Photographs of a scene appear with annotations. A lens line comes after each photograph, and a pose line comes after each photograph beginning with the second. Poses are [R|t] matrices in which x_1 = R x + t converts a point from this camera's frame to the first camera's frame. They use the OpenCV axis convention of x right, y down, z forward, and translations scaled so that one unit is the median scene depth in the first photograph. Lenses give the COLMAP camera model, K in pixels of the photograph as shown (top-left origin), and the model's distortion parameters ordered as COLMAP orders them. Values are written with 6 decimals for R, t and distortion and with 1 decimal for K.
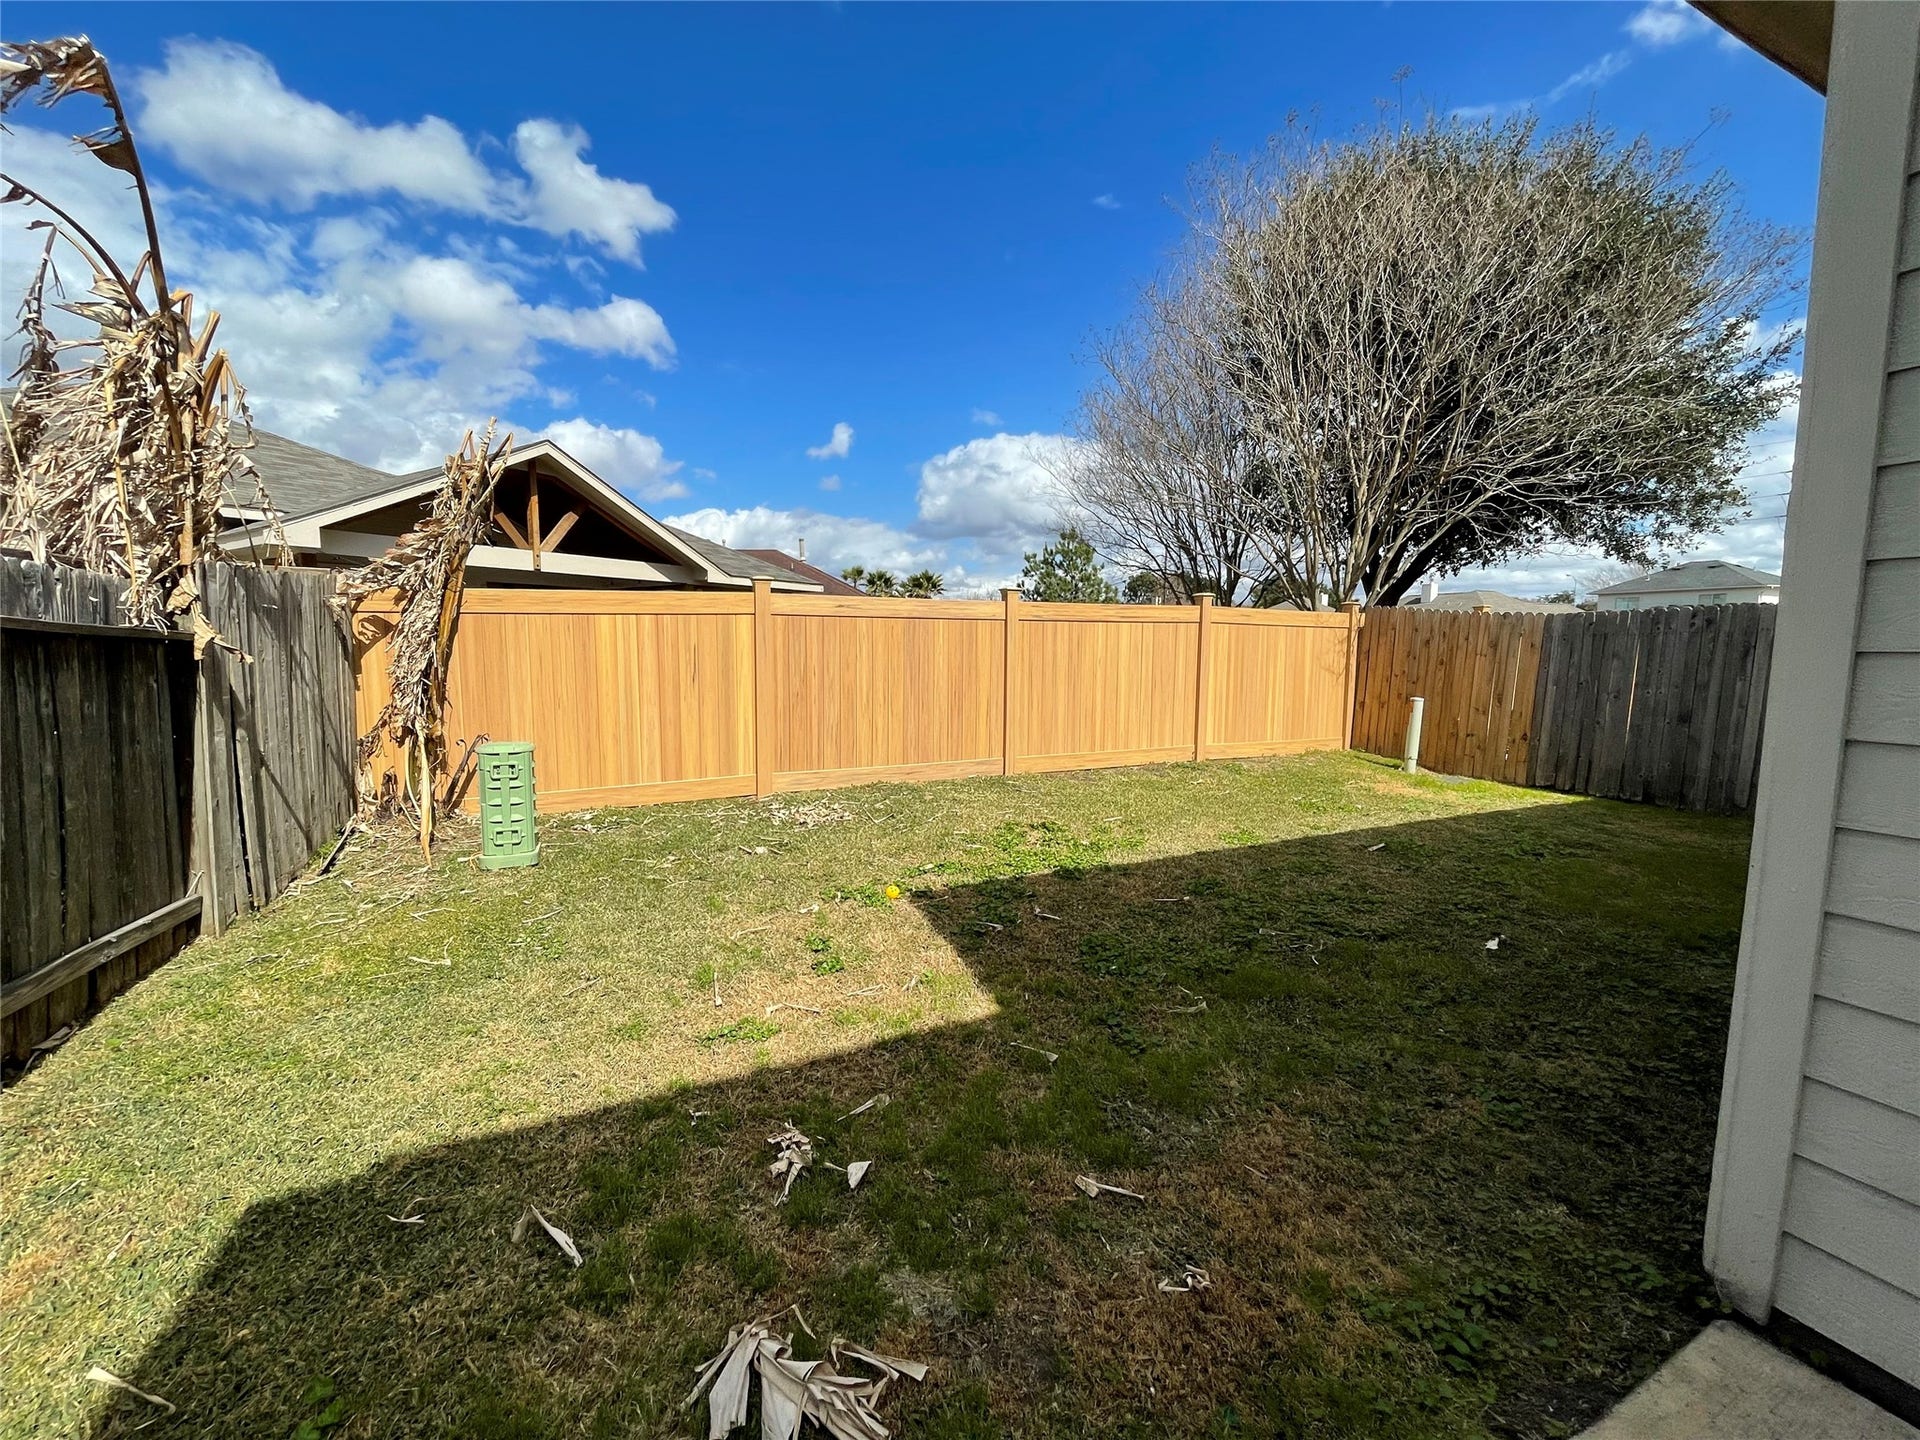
lens RADIAL K [[775.9, 0, 960.0], [0, 775.9, 720.0], [0, 0, 1]] dist [0.000068, 0.000033]
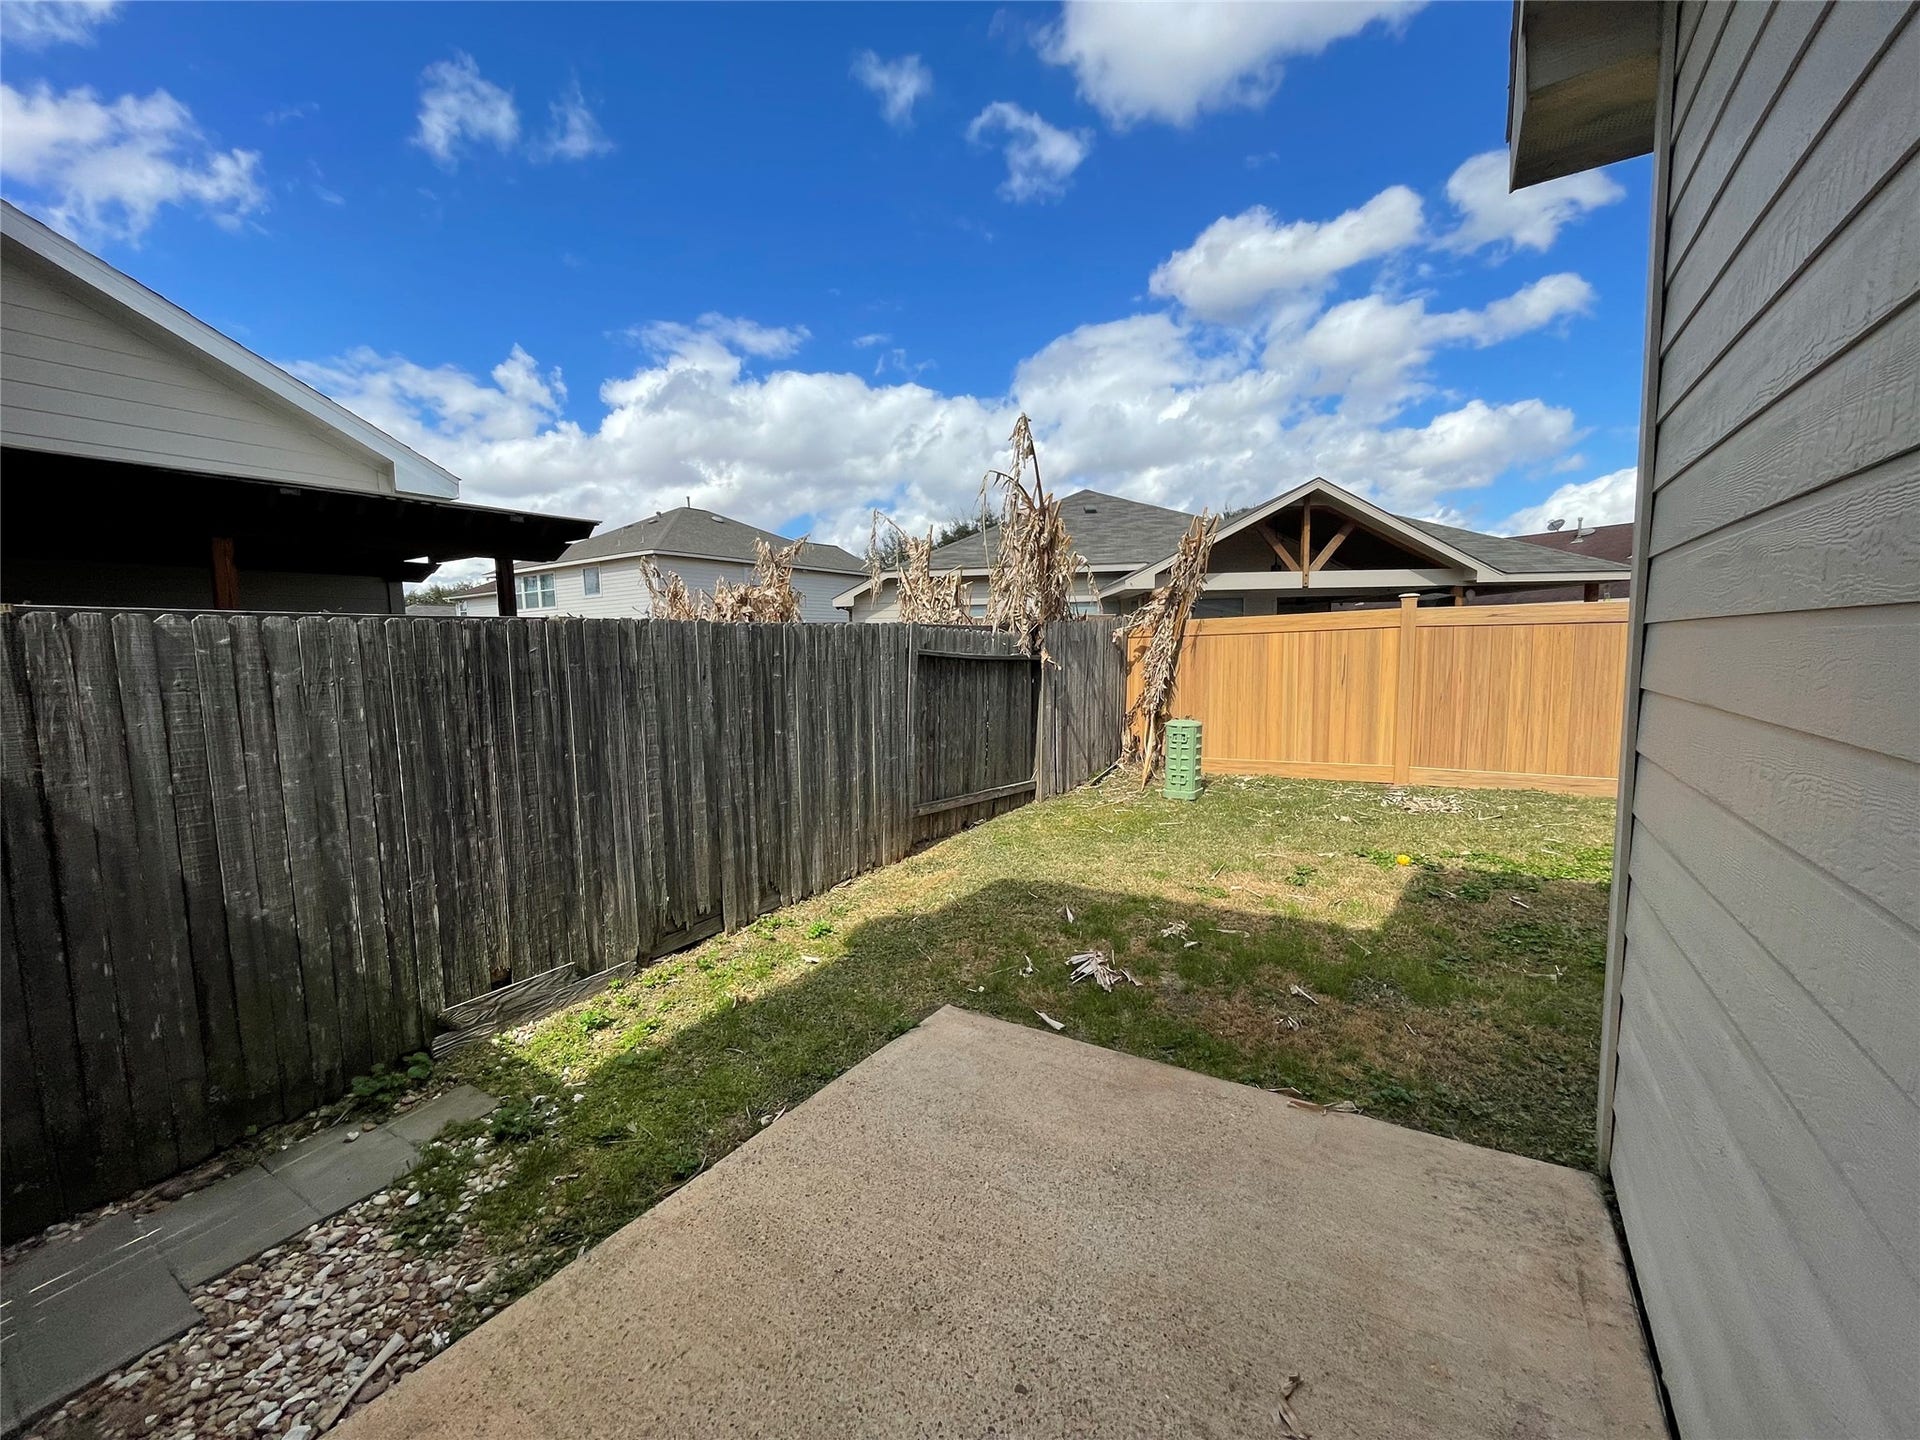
lens RADIAL K [[775.9, 0, 960.0], [0, 775.9, 720.0], [0, 0, 1]] dist [0.000068, 0.000033]
pose [[0.538860, 0.062580, -0.840068, 0.581071], [-0.059461, 0.997575, 0.036172, -0.001551], [0.840294, 0.030460, 0.541274, -0.274491]]
